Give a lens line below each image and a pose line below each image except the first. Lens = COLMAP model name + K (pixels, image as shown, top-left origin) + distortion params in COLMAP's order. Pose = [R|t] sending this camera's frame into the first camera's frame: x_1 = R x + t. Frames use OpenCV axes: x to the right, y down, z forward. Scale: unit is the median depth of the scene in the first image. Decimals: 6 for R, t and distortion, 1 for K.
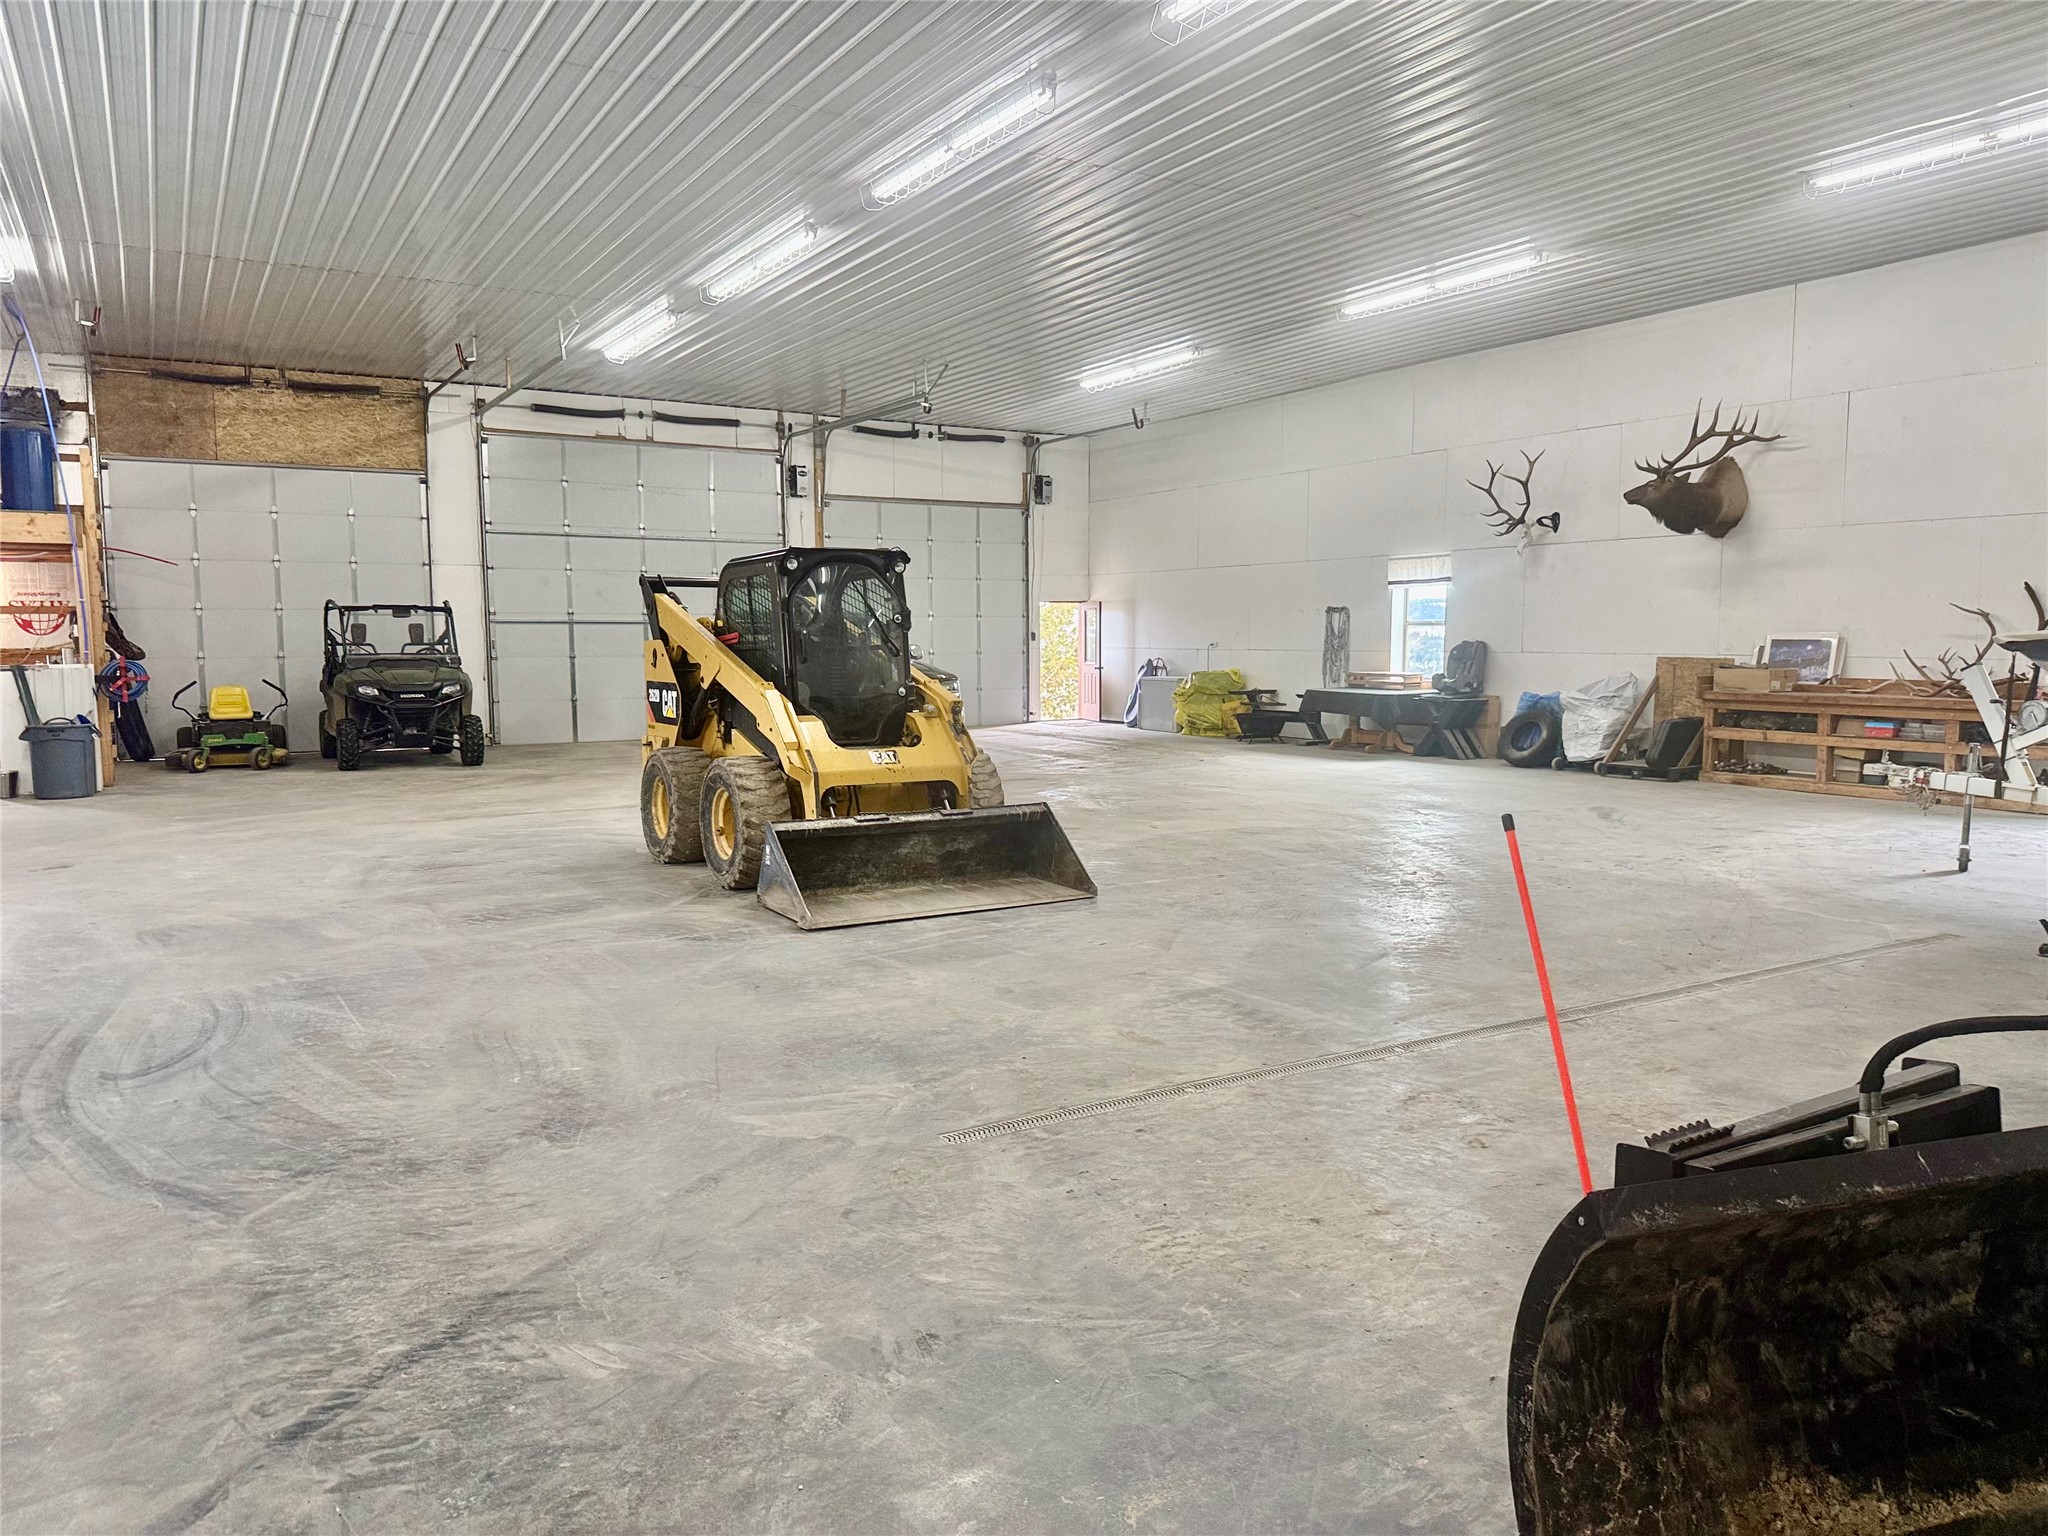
lens RADIAL K [[1450.1, 0, 1029.4], [0, 1450.1, 784.6], [0, 0, 1]] dist [-0.003778, -0.000047]
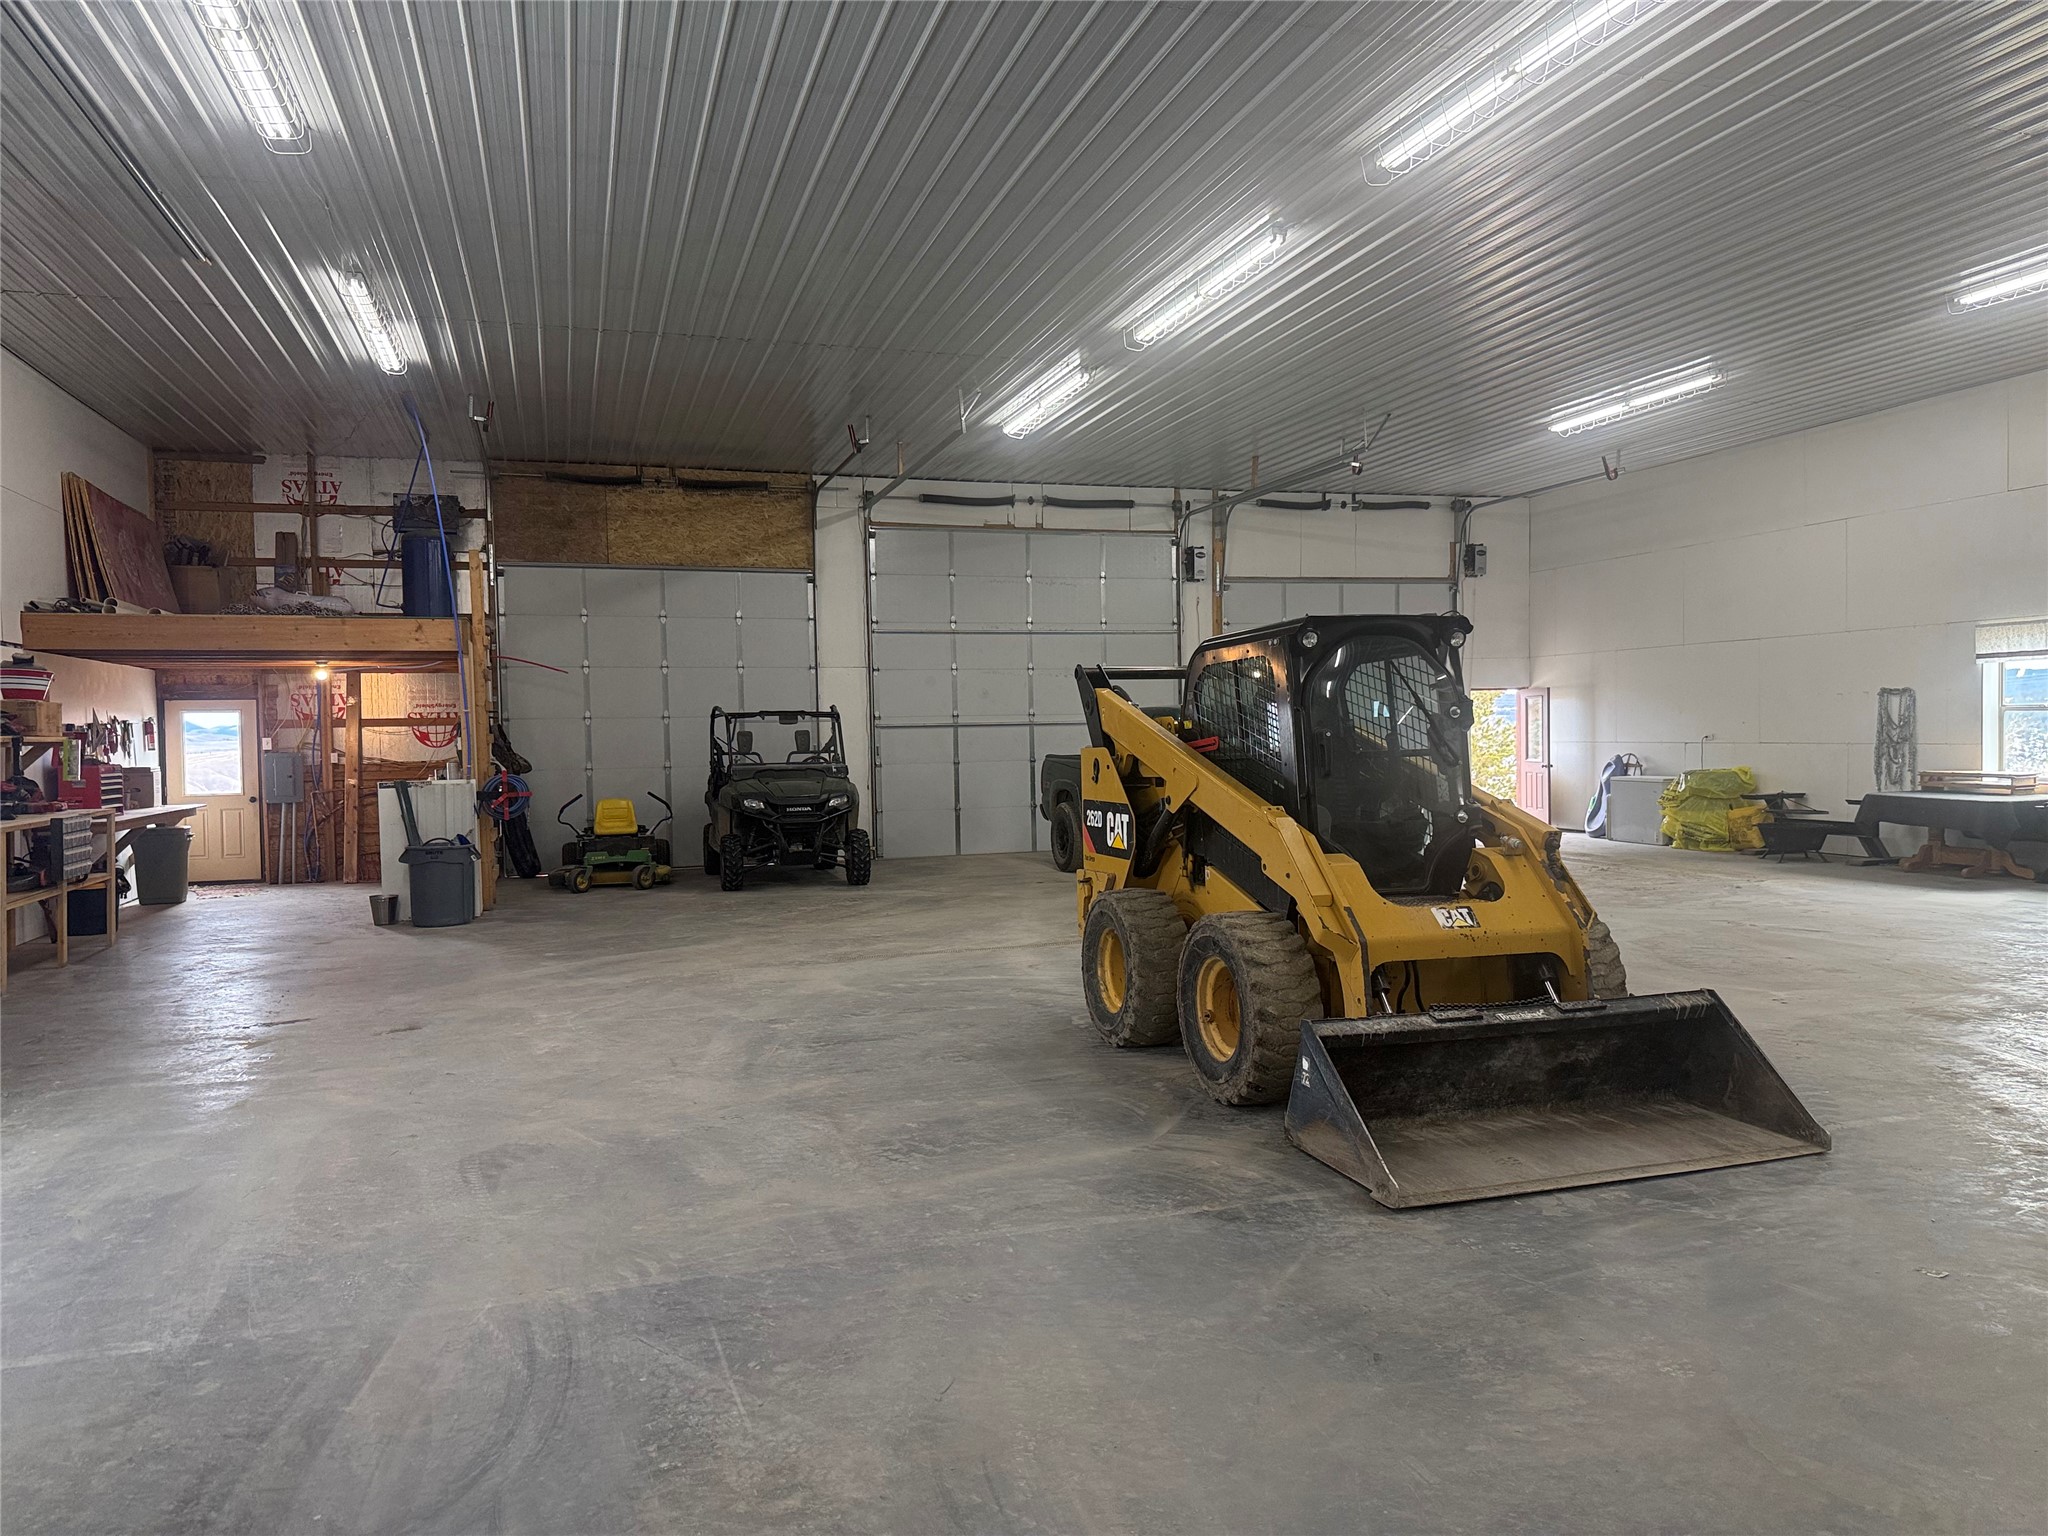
lens RADIAL K [[1430.4, 0, 1038.8], [0, 1430.4, 792.9], [0, 0, 1]] dist [0.141730, -0.199435]
pose [[0.974157, -0.006611, -0.225775, -0.069480], [-0.006753, 0.998272, -0.058367, -0.018753], [0.225771, 0.058384, 0.972429, 0.143941]]
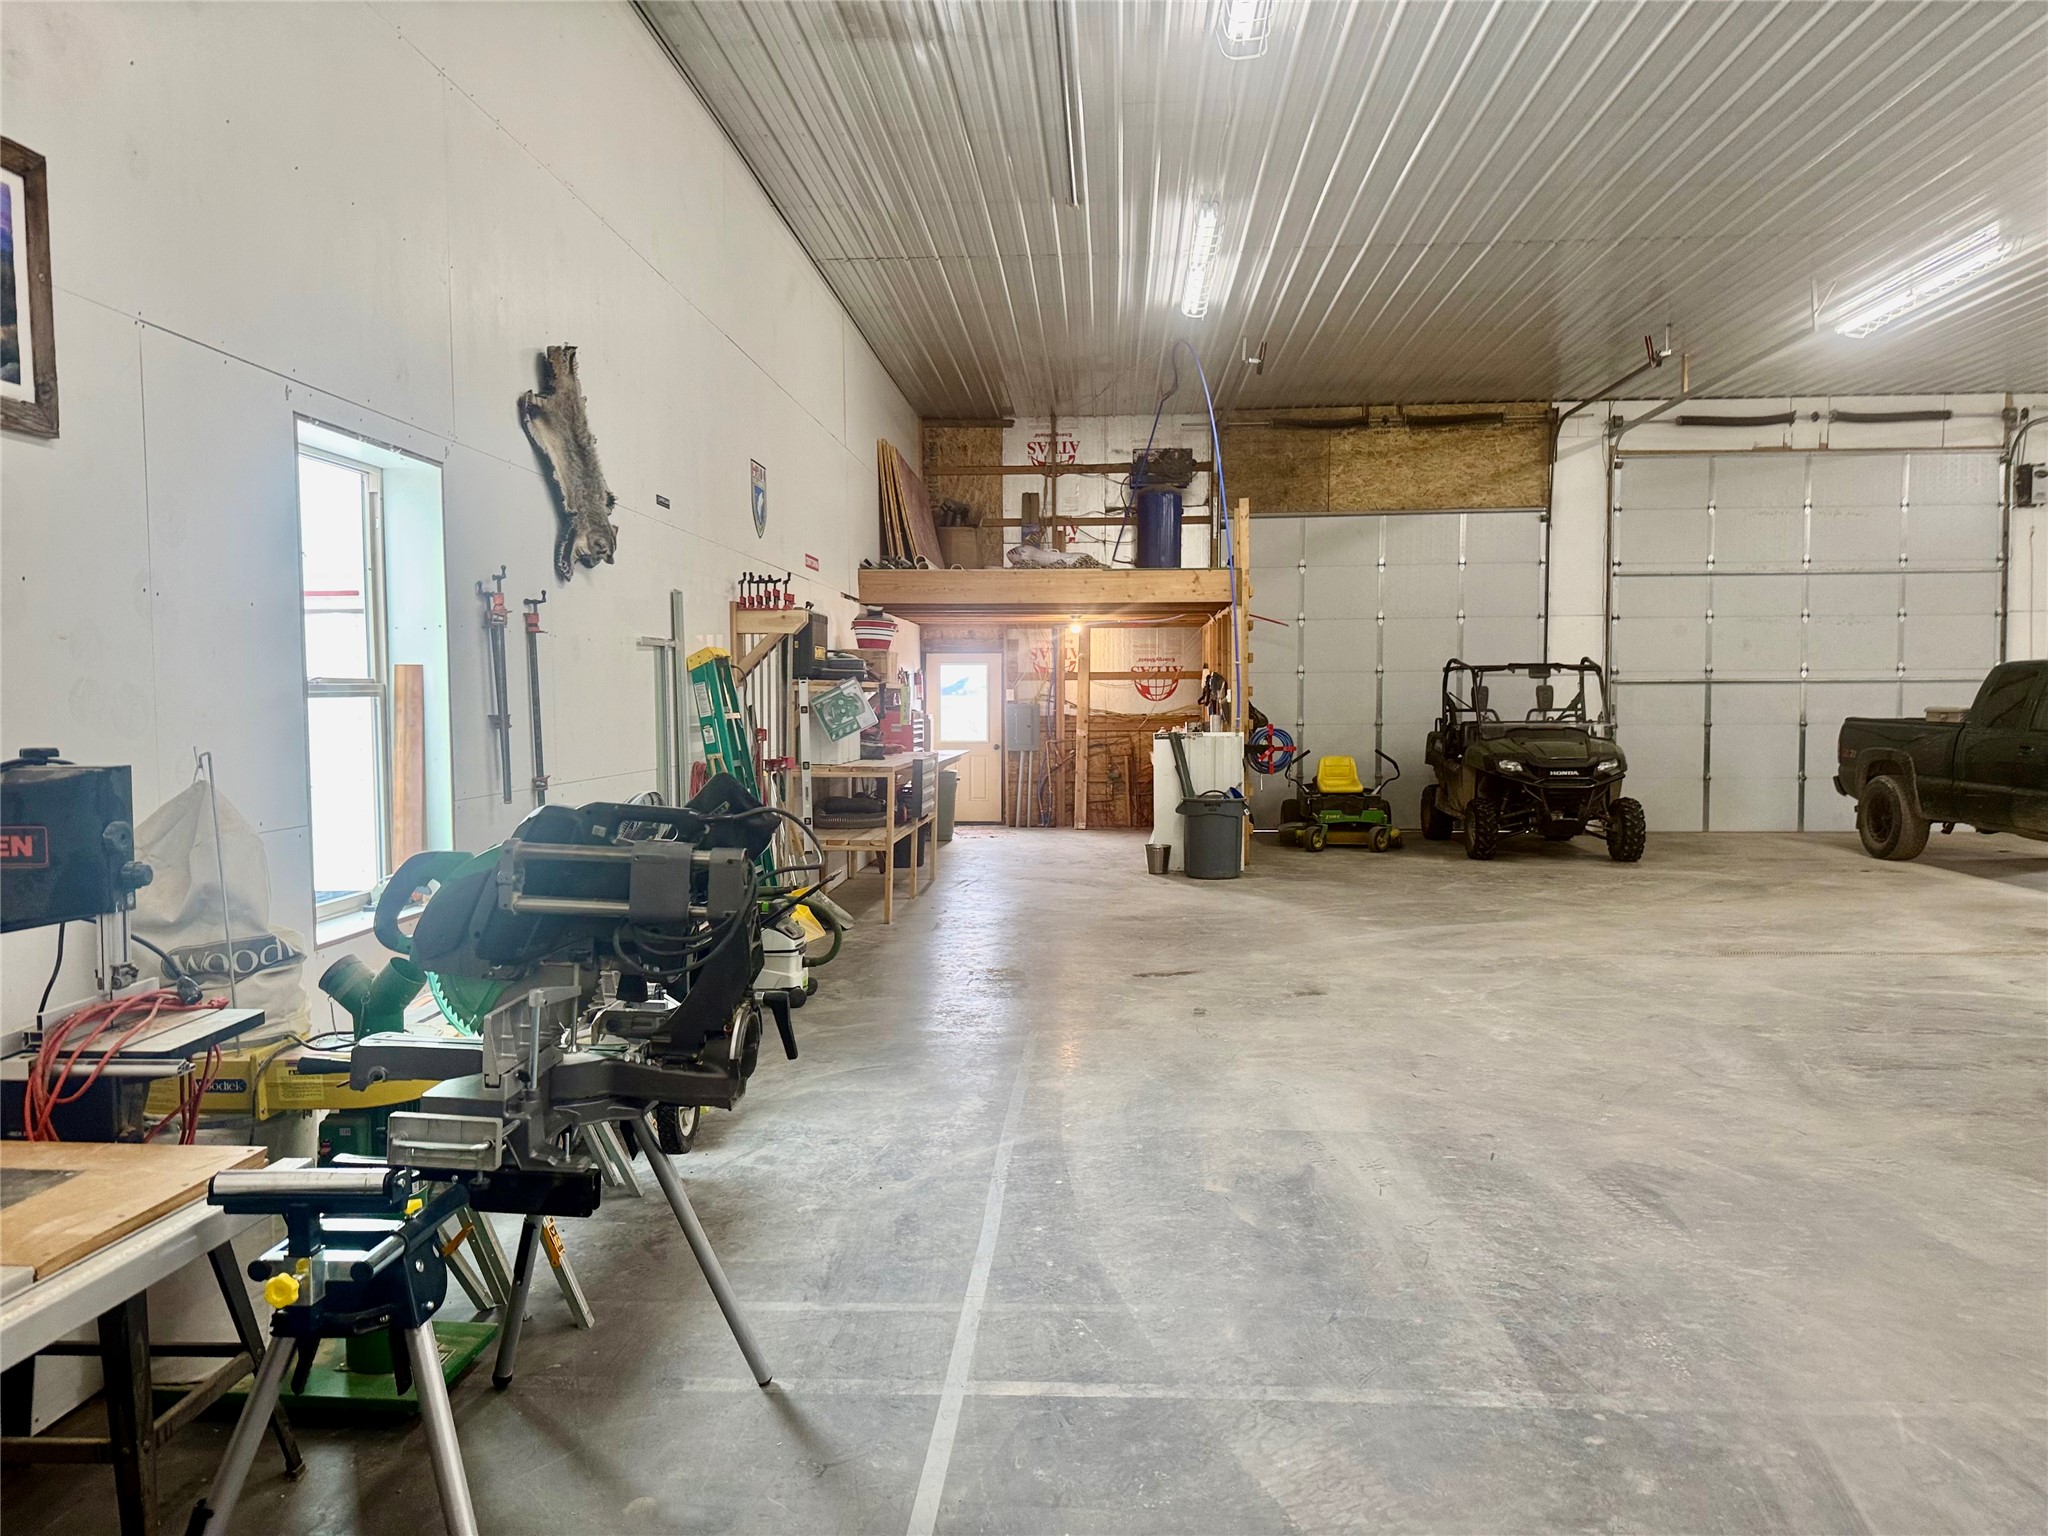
lens RADIAL K [[1430.4, 0, 1038.8], [0, 1430.4, 792.9], [0, 0, 1]] dist [0.141730, -0.199435]
pose [[0.830462, 0.034951, -0.555978, -0.206067], [-0.055727, 0.998236, -0.020486, -0.015958], [0.554281, 0.047996, 0.830945, 0.146296]]
